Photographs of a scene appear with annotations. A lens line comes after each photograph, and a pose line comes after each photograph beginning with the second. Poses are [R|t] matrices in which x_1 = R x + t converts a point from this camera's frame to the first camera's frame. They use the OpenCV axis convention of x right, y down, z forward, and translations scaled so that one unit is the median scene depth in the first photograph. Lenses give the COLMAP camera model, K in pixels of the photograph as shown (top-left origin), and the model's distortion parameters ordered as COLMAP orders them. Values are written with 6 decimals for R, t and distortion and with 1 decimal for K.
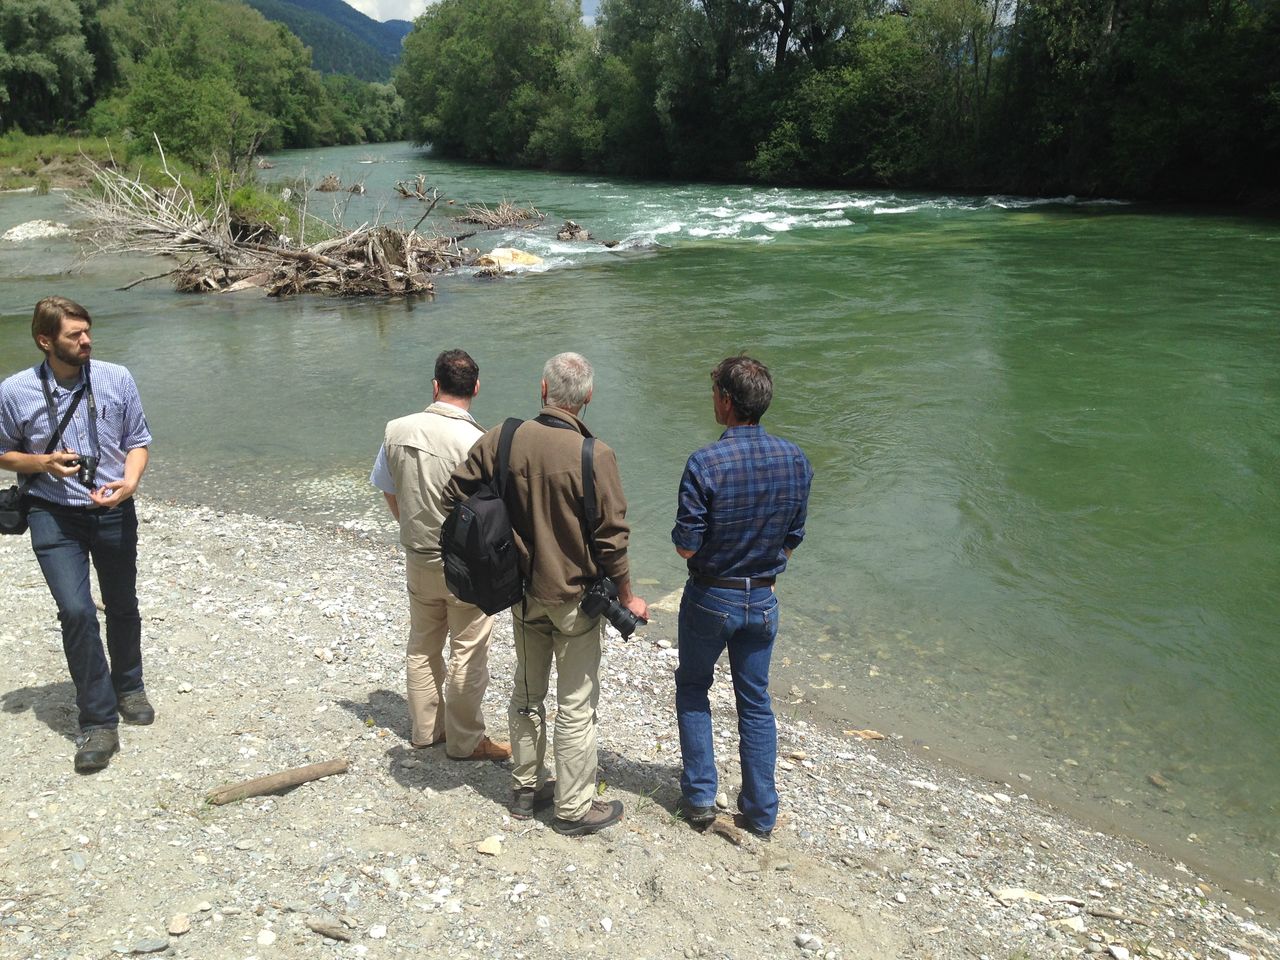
lens RADIAL K [[1167.0, 0, 623.3], [0, 1167.0, 473.4], [0, 0, 1]] dist [0.121316, -0.206245]
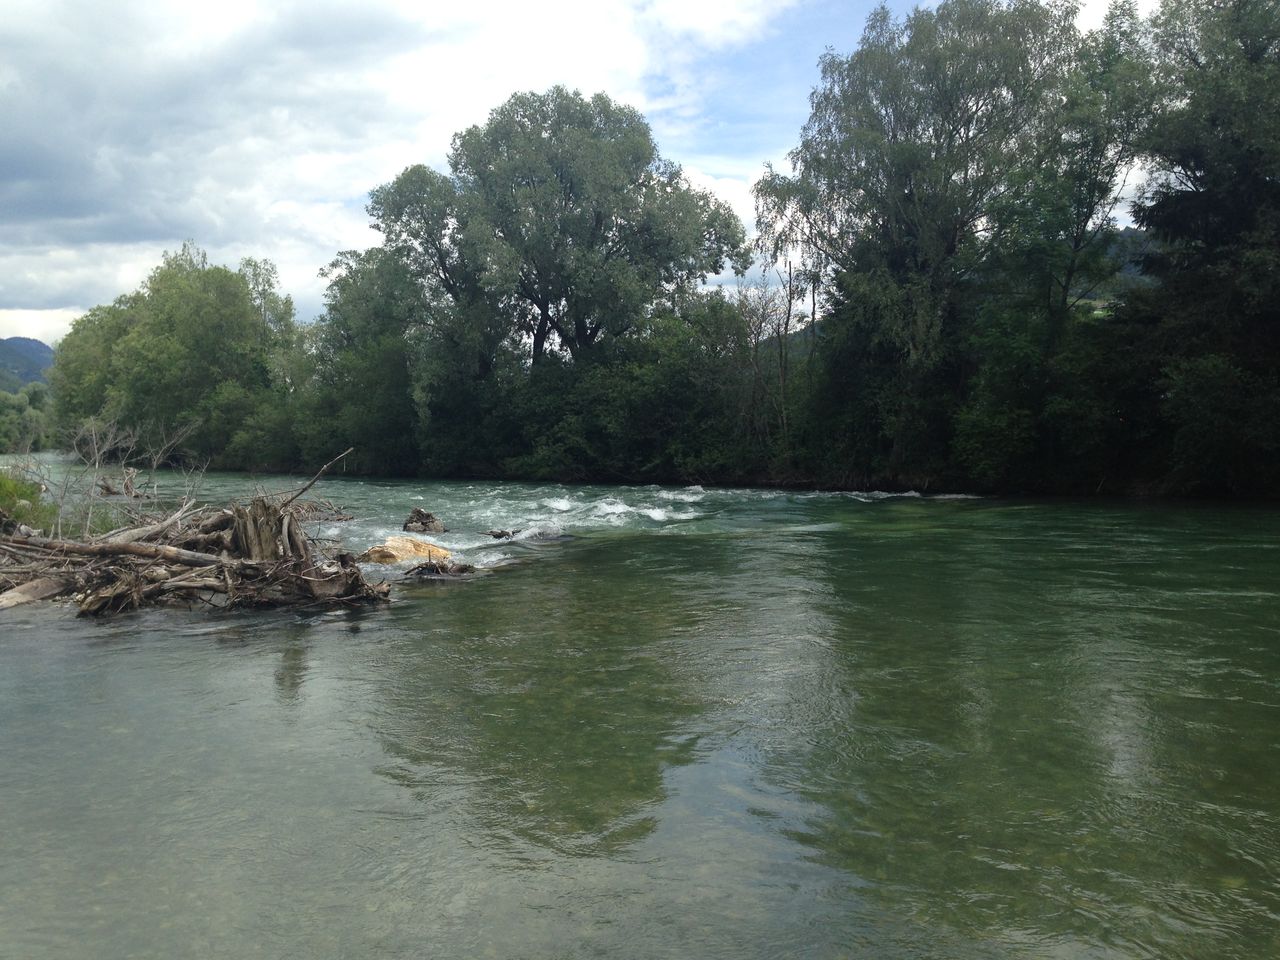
lens RADIAL K [[1167.0, 0, 623.3], [0, 1167.0, 473.4], [0, 0, 1]] dist [0.121316, -0.206245]
pose [[0.957228, 0.005803, 0.289277, -0.056180], [0.069863, 0.965580, -0.250549, -0.014802], [-0.280774, 0.260042, 0.923875, 0.102103]]
